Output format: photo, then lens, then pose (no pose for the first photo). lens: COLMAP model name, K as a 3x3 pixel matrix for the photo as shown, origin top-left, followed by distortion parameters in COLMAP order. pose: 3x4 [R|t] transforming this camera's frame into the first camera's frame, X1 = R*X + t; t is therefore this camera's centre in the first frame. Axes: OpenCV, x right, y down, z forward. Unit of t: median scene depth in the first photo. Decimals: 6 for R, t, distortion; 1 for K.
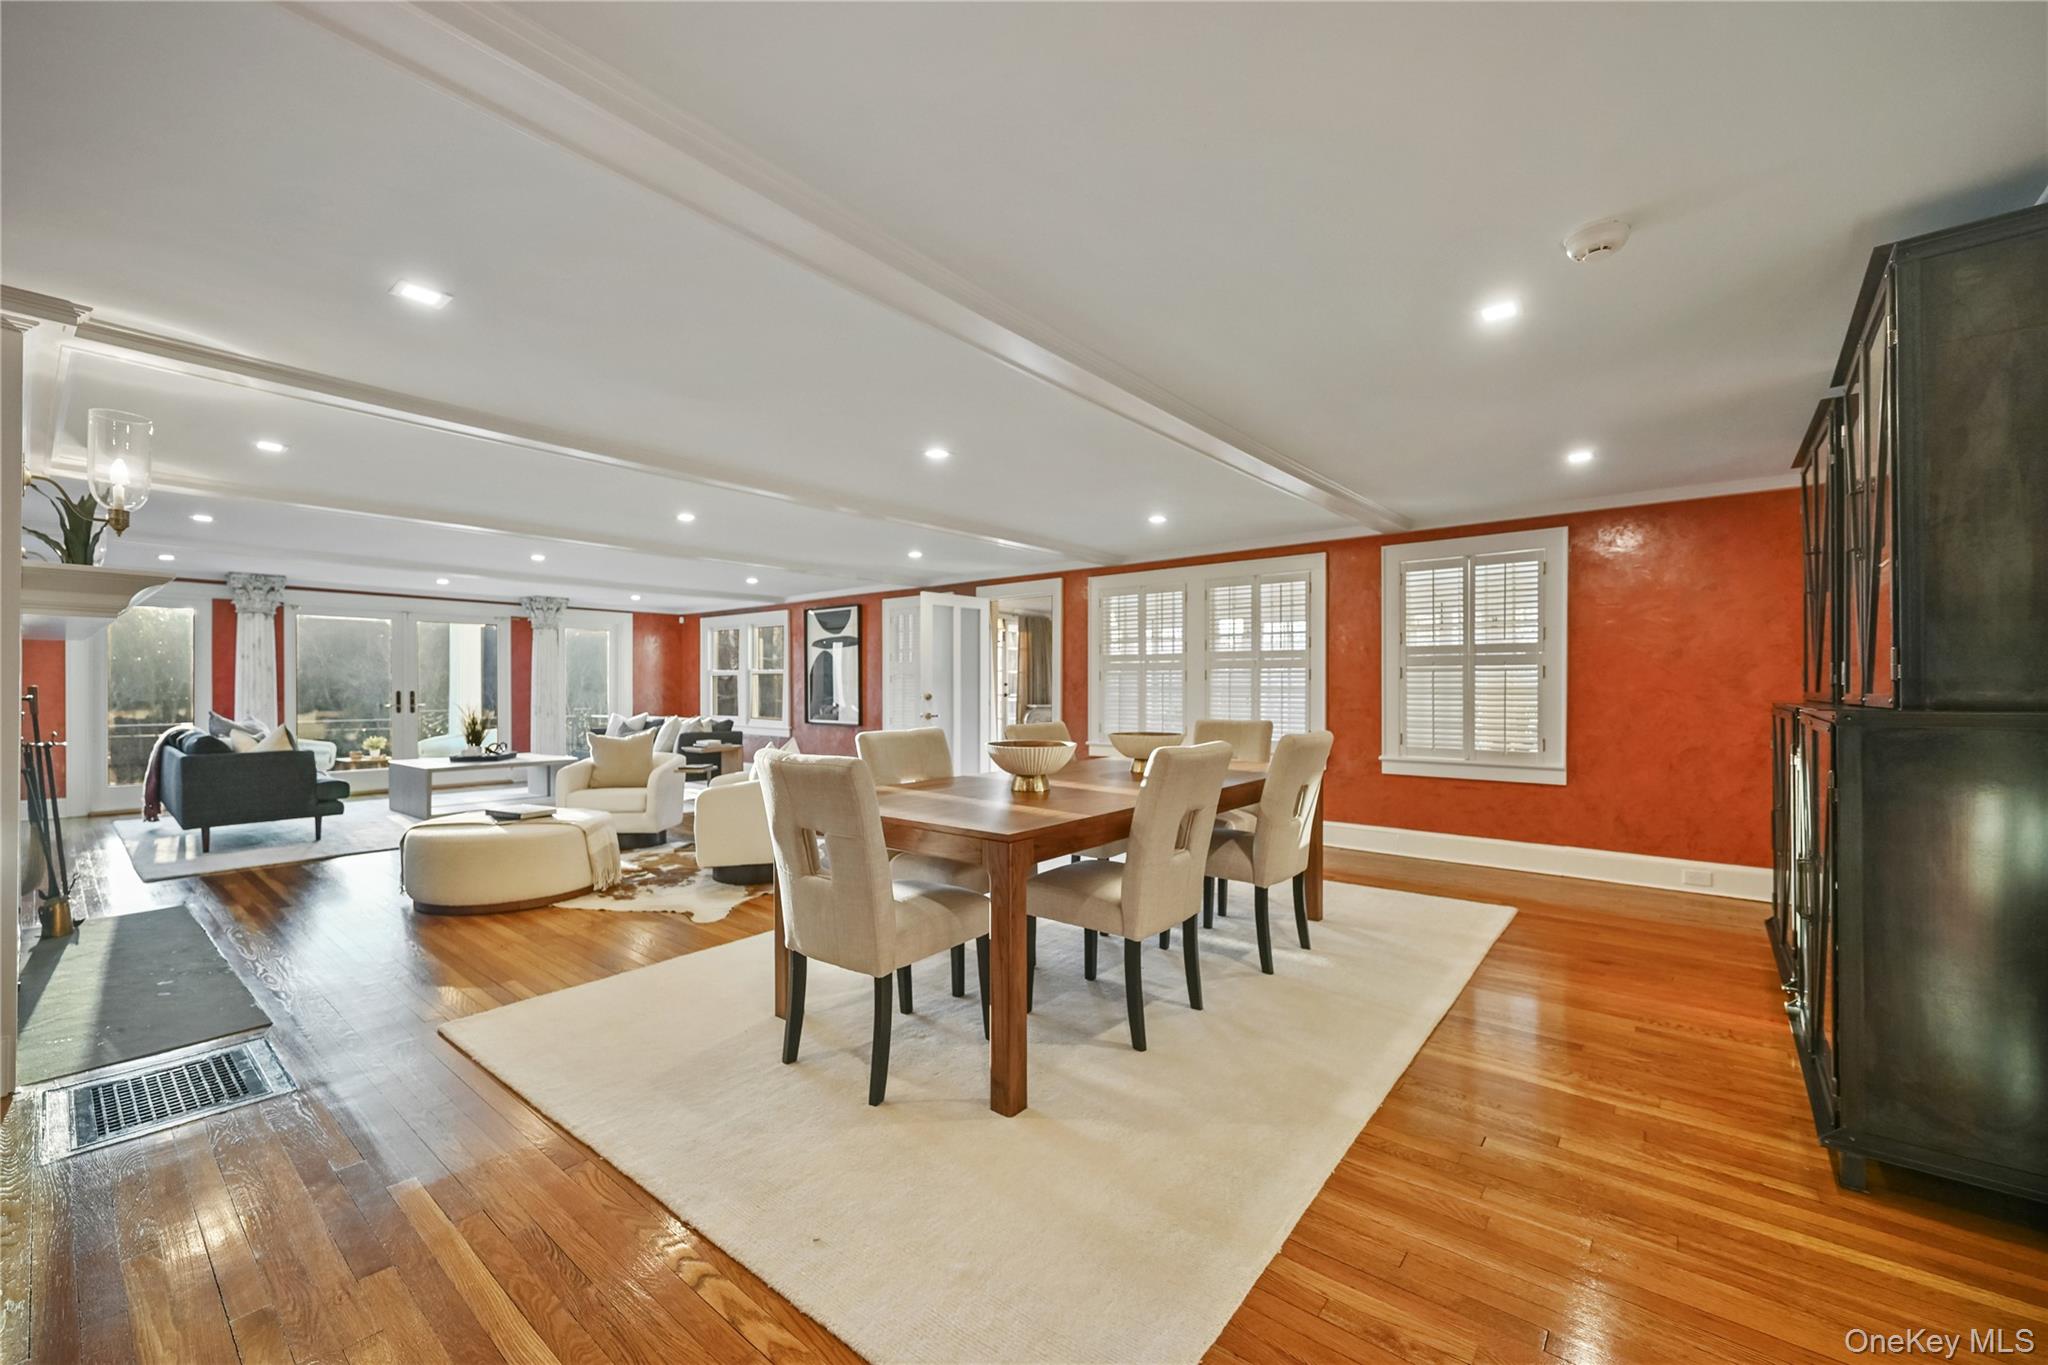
lens RADIAL K [[815.1, 0, 1034.6], [0, 815.1, 686.9], [0, 0, 1]] dist [0.002902, 0.000103]
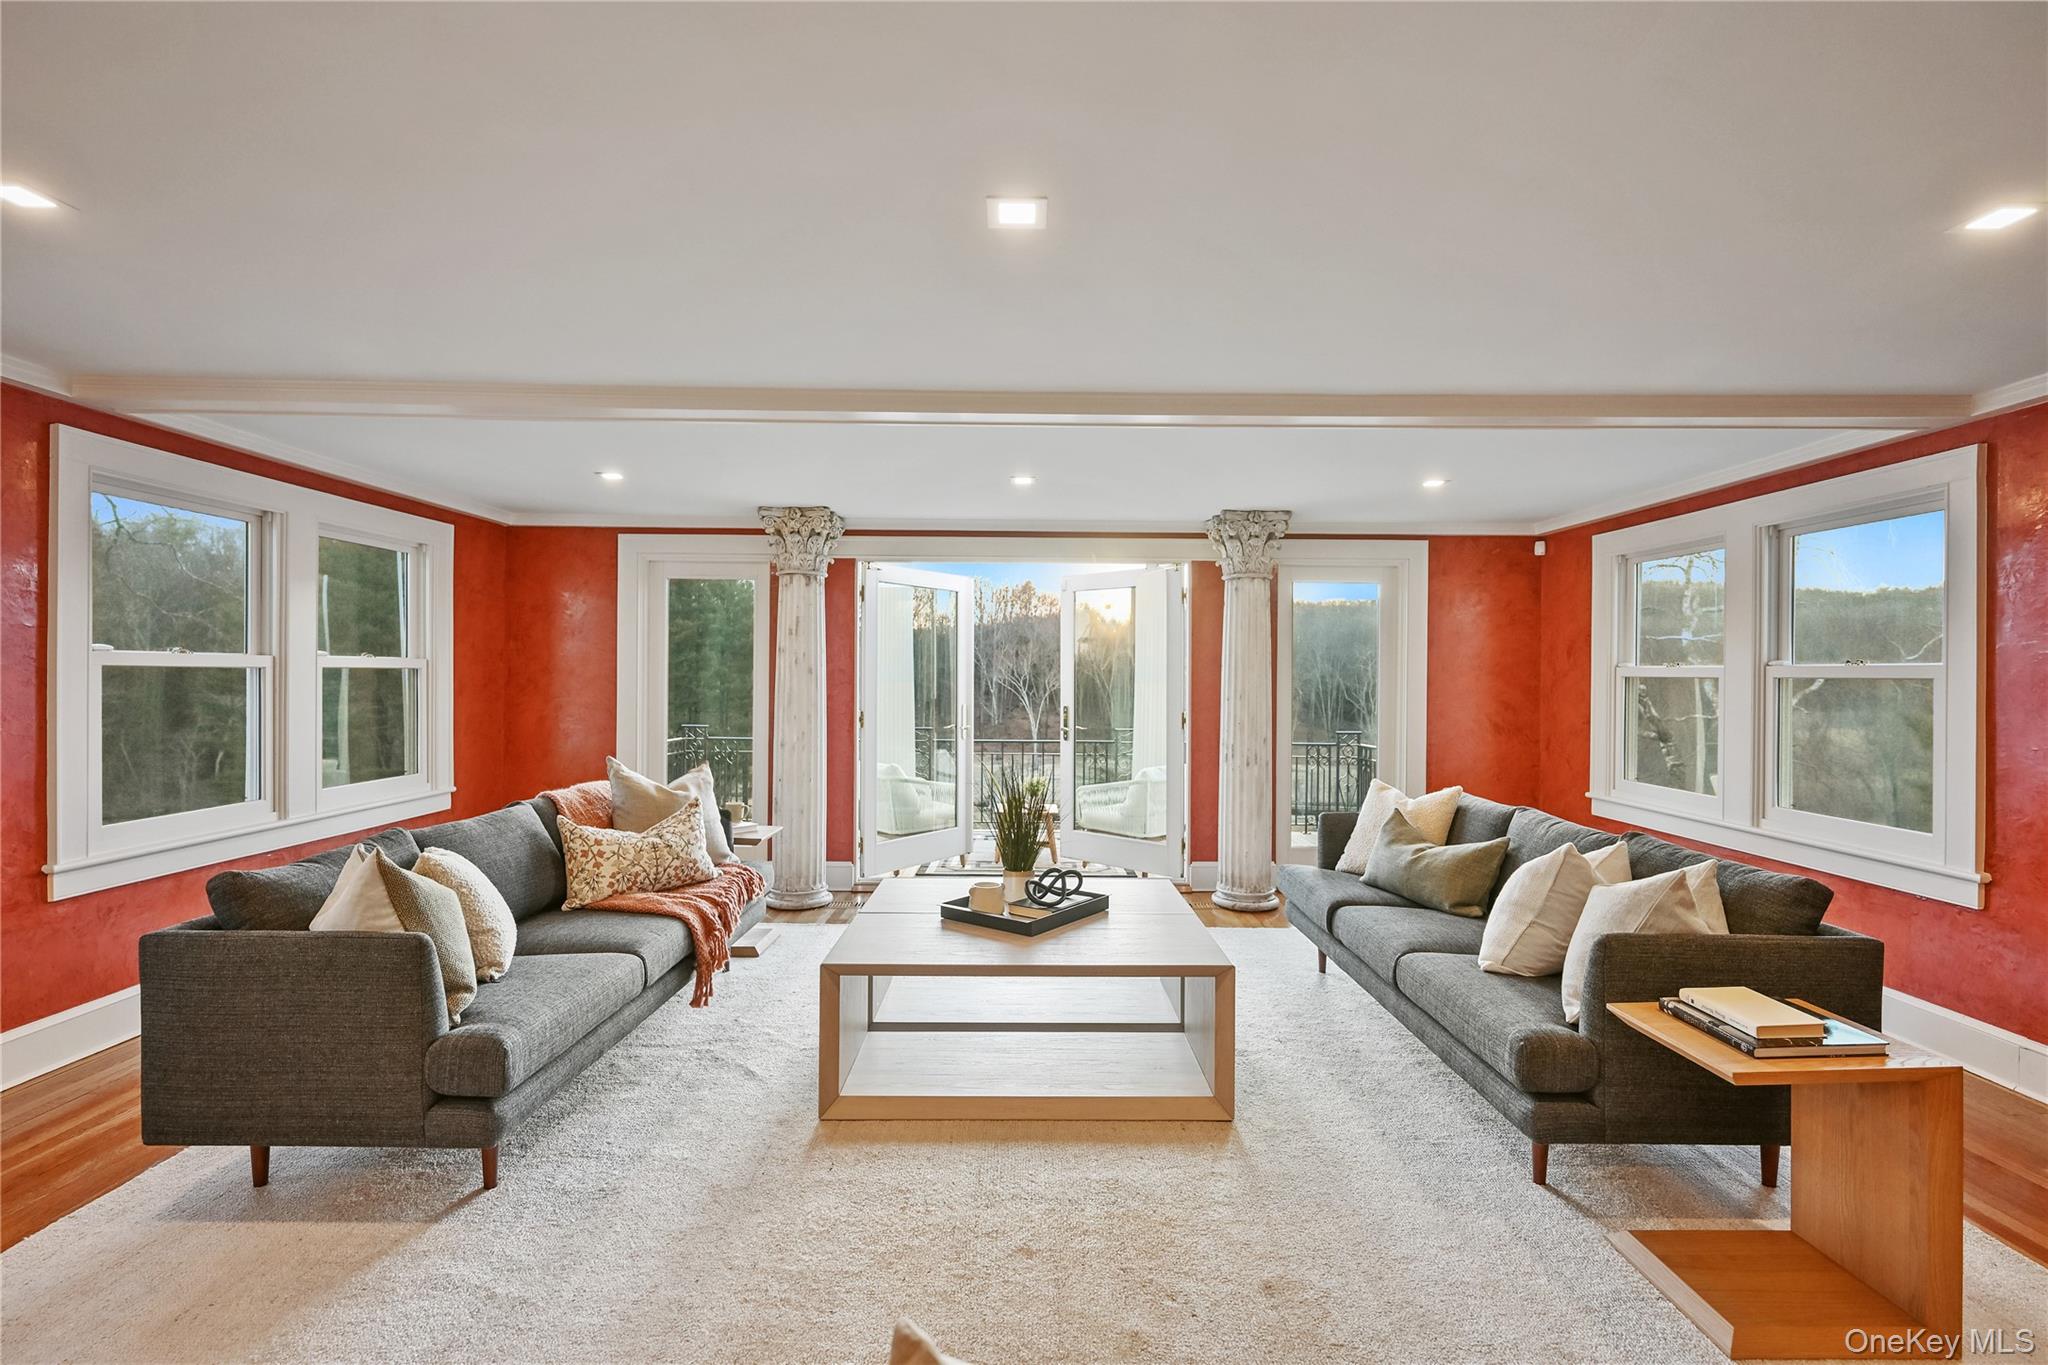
lens RADIAL K [[911.6, 0, 1032.8], [0, 911.6, 679.3], [0, 0, 1]] dist [0.000473, 0.000182]
pose [[0.638079, 0.005954, -0.769948, -0.268161], [-0.004575, 0.999982, 0.003941, -0.015493], [0.769958, 0.001007, 0.638094, 0.560607]]
